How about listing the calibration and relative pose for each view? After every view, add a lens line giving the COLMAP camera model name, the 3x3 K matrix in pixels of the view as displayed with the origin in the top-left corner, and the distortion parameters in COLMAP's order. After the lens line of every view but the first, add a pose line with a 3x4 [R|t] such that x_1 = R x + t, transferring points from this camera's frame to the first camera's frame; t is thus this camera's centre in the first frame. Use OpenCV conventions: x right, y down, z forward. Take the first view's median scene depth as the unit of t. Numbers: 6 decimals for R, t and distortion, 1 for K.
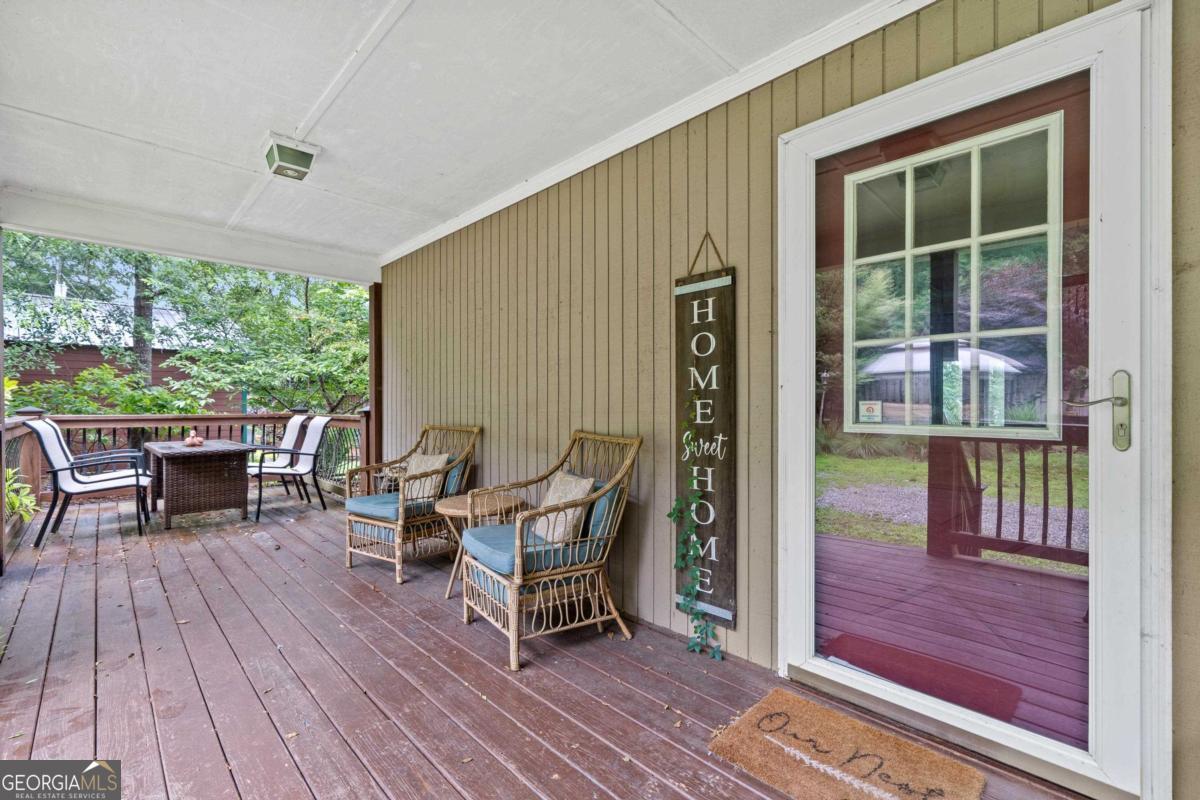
lens RADIAL K [[527.6, 0, 601.5], [0, 527.6, 403.2], [0, 0, 1]] dist [0.000399, -0.000802]
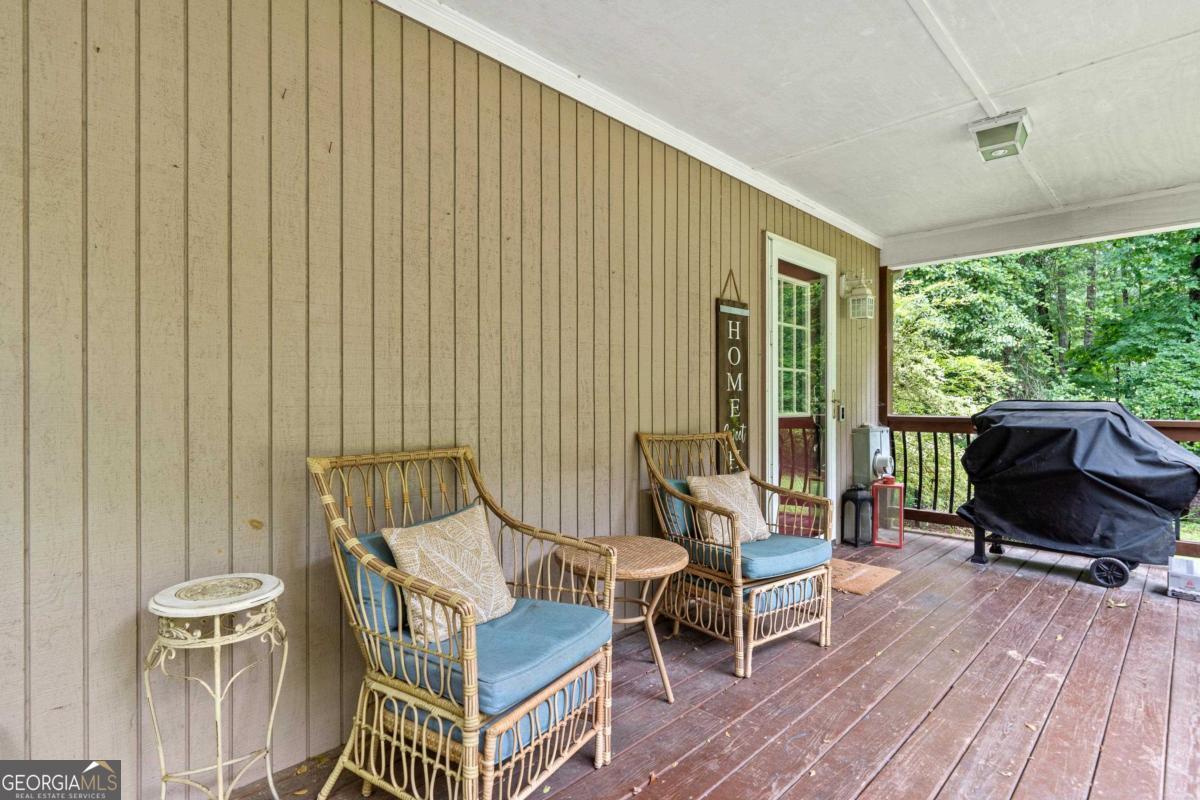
lens RADIAL K [[591.3, 0, 601.3], [0, 591.3, 403.1], [0, 0, 1]] dist [0.005585, 0.000153]
pose [[-0.023551, -0.001015, 0.999722, -1.240859], [-0.001344, 0.999999, 0.000983, 0.003342], [-0.999722, -0.001321, -0.023552, 1.346140]]
